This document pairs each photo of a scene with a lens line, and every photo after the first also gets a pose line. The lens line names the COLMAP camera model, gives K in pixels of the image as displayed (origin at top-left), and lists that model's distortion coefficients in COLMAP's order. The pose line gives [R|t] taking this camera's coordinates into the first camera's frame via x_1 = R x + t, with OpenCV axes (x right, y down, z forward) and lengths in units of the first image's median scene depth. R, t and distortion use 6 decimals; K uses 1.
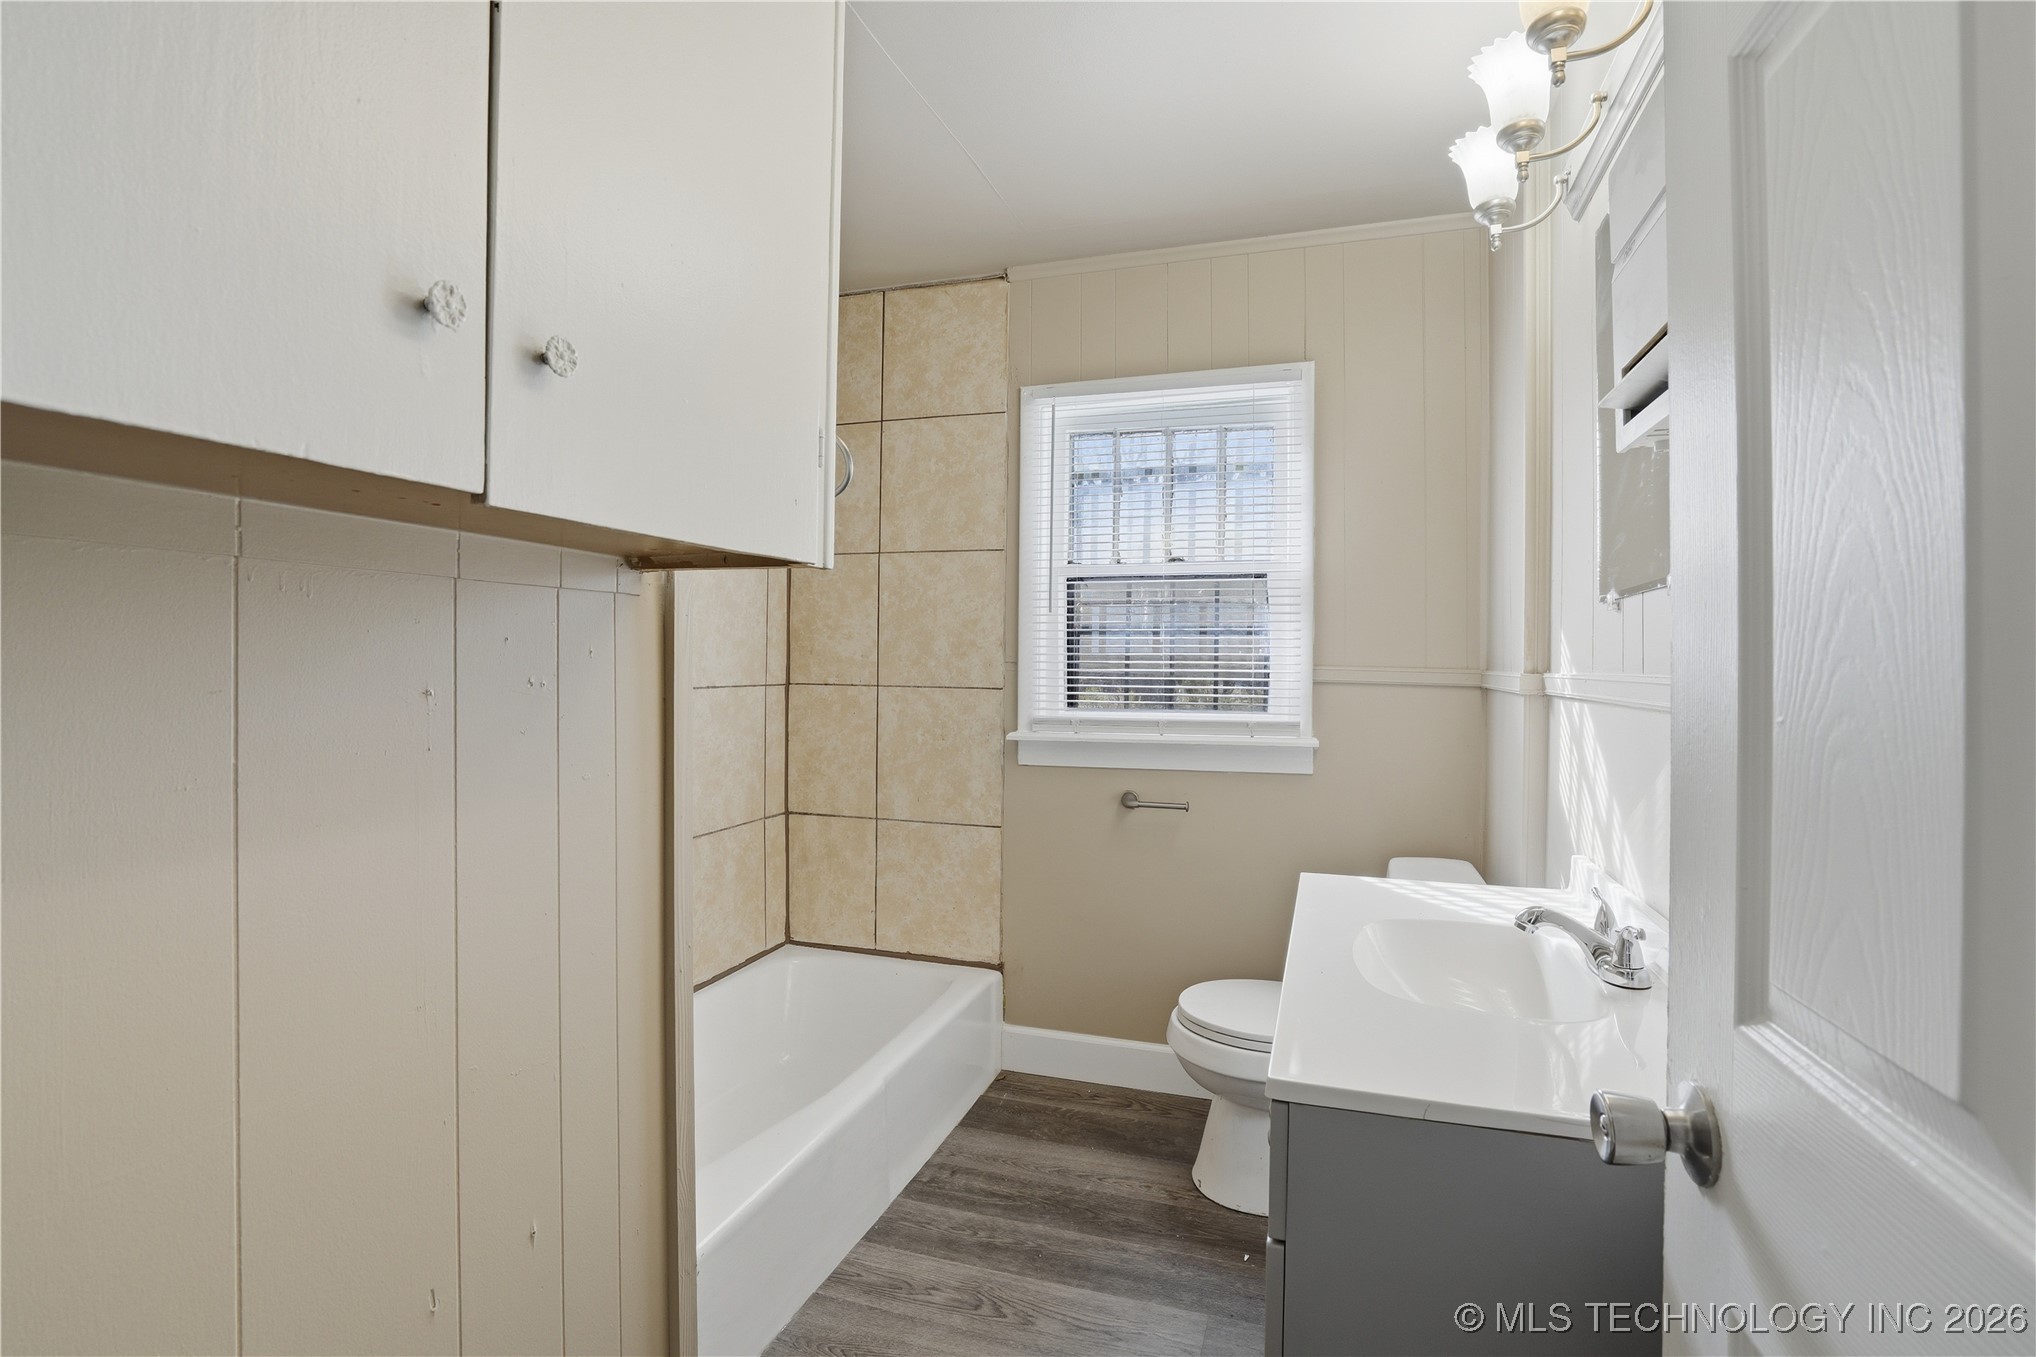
lens RADIAL K [[958.9, 0, 1027.4], [0, 958.9, 667.6], [0, 0, 1]] dist [-0.044858, 0.010740]
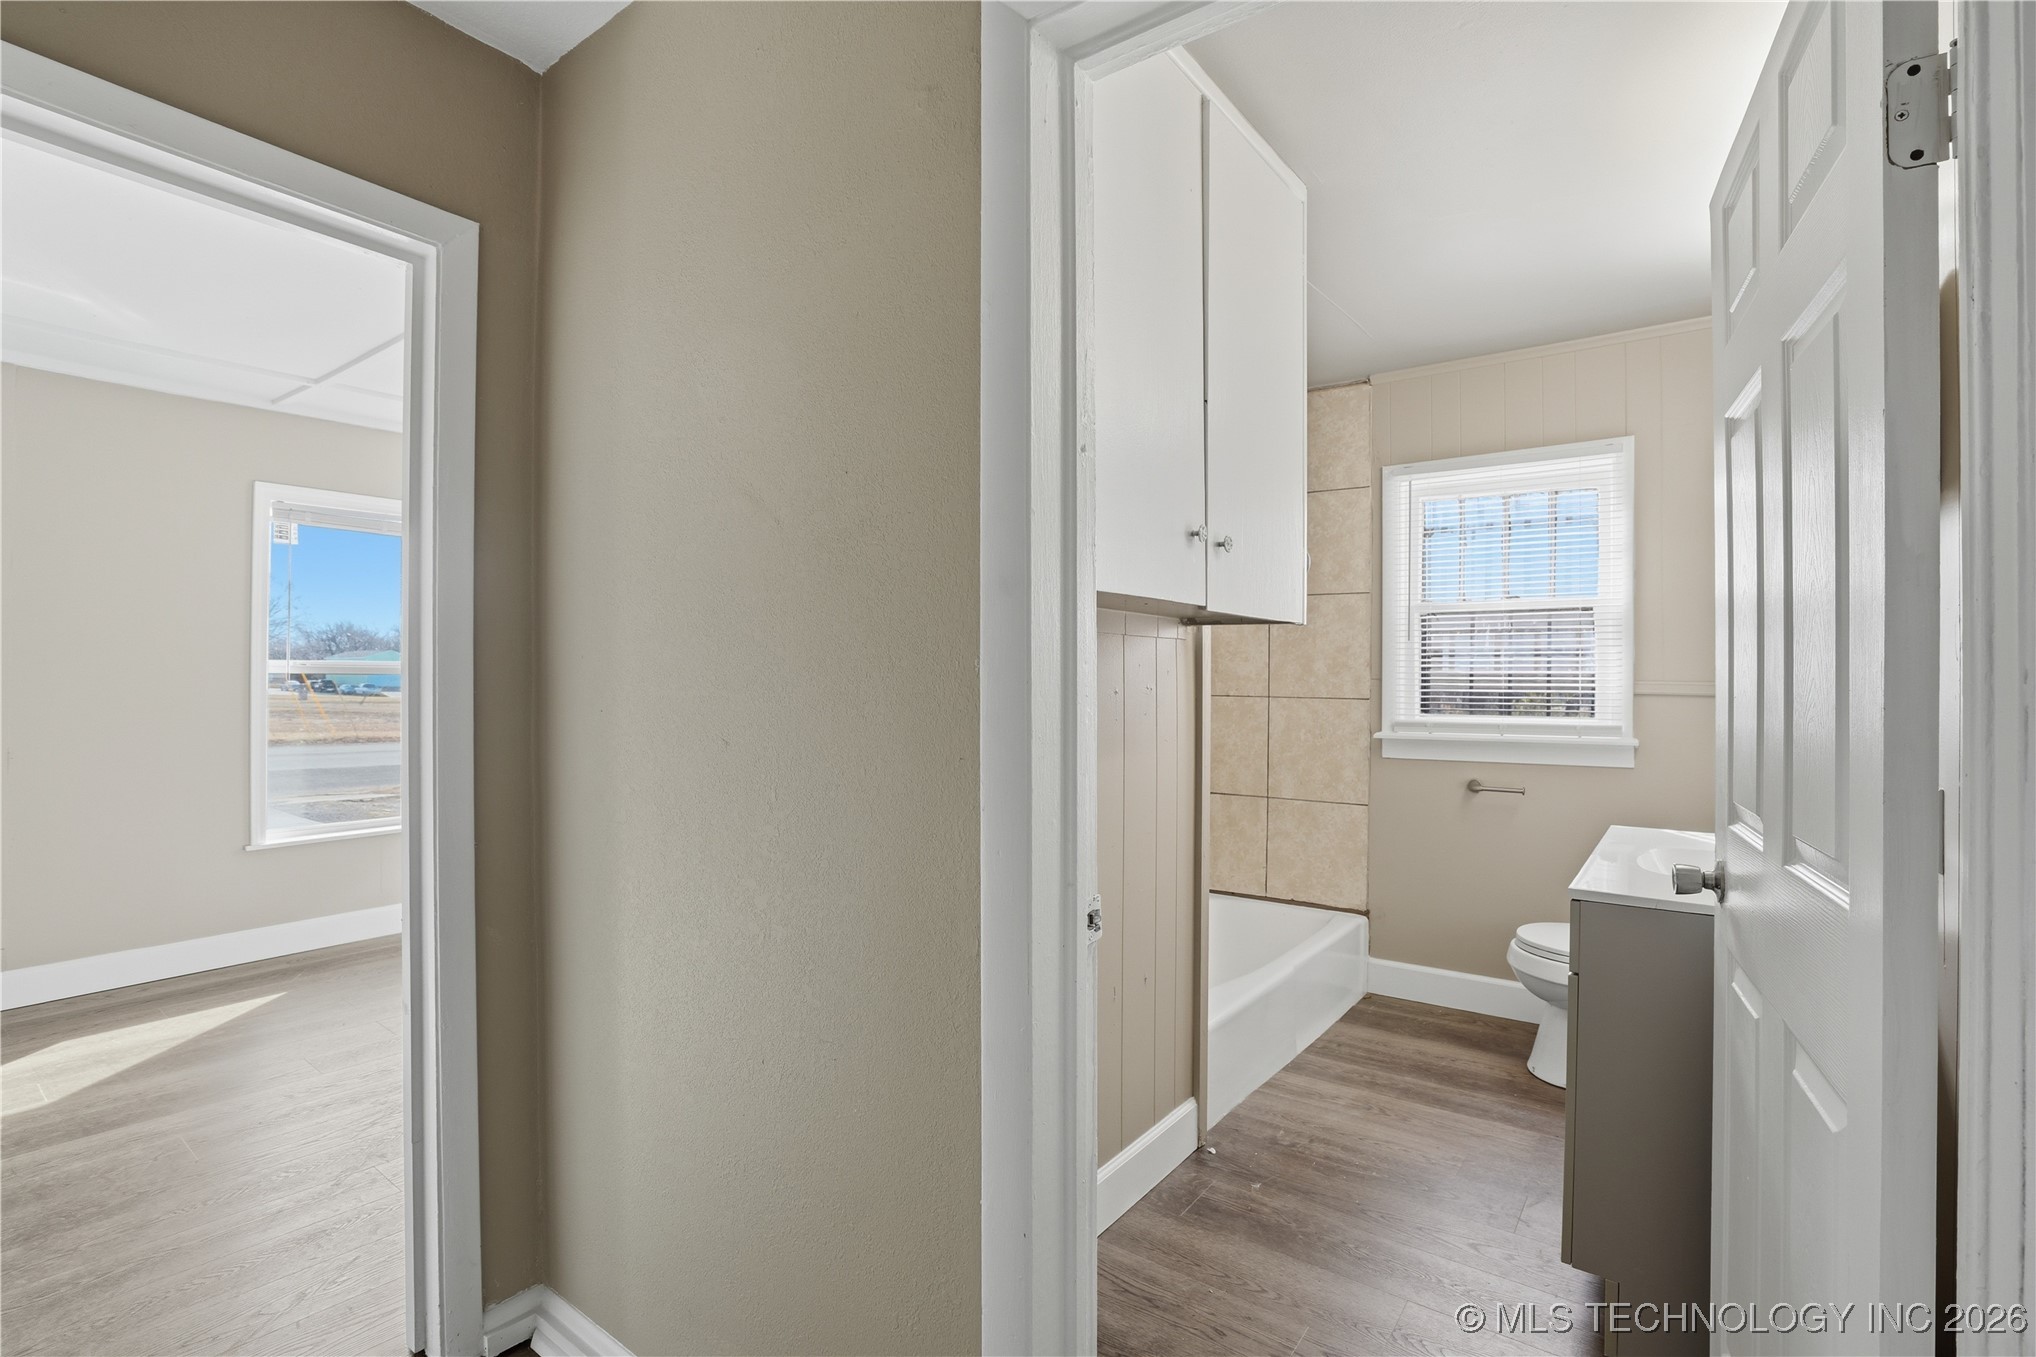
lens RADIAL K [[958.9, 0, 1029.3], [0, 958.9, 681.5], [0, 0, 1]] dist [-0.044858, 0.010740]
pose [[0.950424, -0.001558, -0.310953, -0.064990], [-0.000404, 0.999980, -0.006247, 0.006646], [0.310956, 0.006063, 0.950405, -0.397151]]
